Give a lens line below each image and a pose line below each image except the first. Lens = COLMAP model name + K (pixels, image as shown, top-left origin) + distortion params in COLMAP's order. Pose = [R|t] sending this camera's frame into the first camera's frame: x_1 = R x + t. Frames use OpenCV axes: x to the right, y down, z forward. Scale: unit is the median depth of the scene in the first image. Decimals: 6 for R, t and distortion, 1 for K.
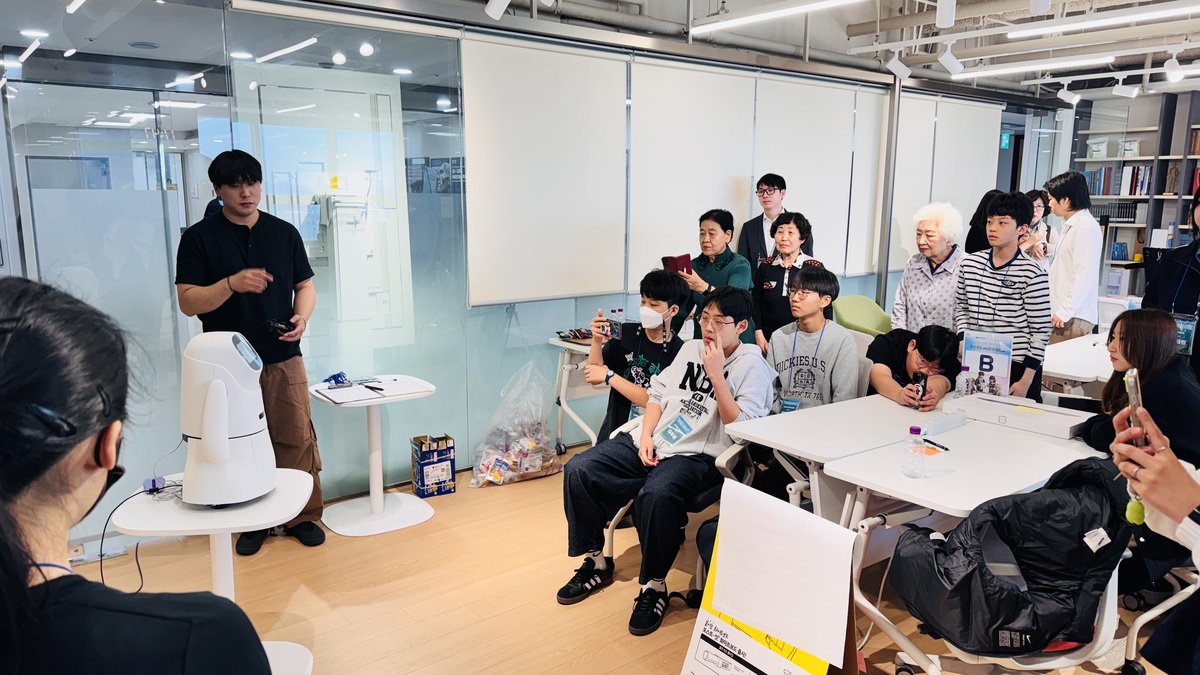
lens RADIAL K [[828.3, 0, 600.0], [0, 828.3, 337.5], [0, 0, 1]] dist [0.110857, -0.136449]
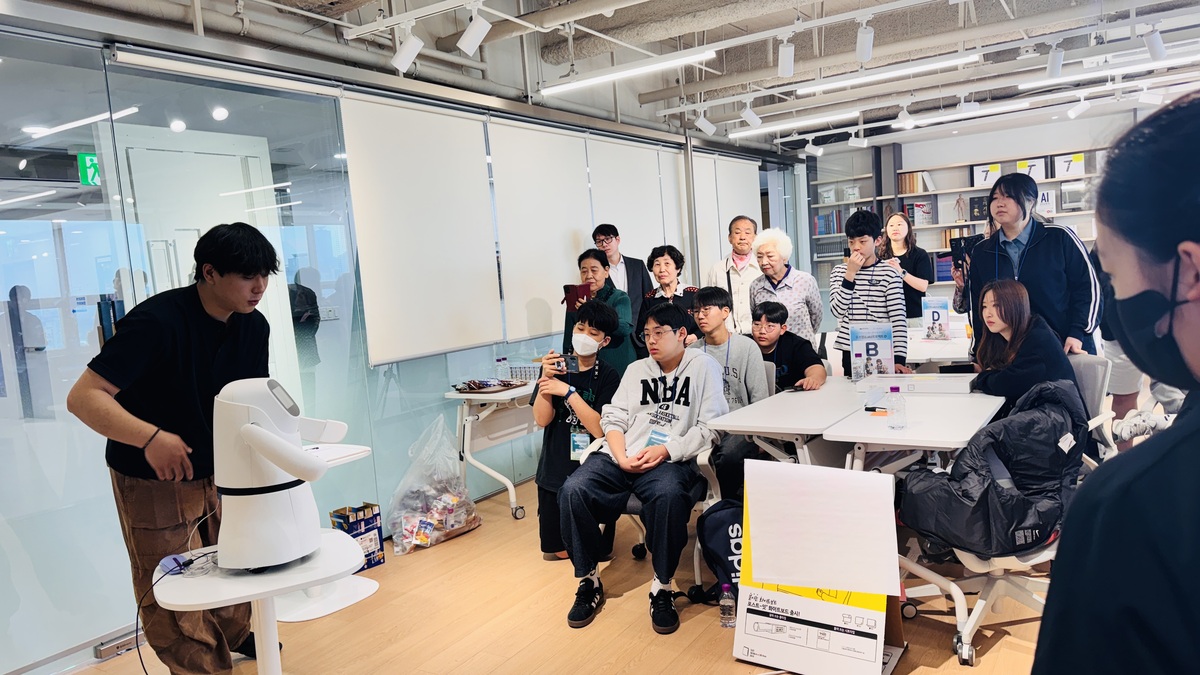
lens RADIAL K [[828.3, 0, 600.0], [0, 828.3, 337.5], [0, 0, 1]] dist [0.110857, -0.136449]
pose [[0.943819, -0.108188, 0.312252, -0.211960], [0.138342, 0.987462, -0.076025, 0.040530], [-0.300112, 0.114951, 0.946952, 0.002385]]
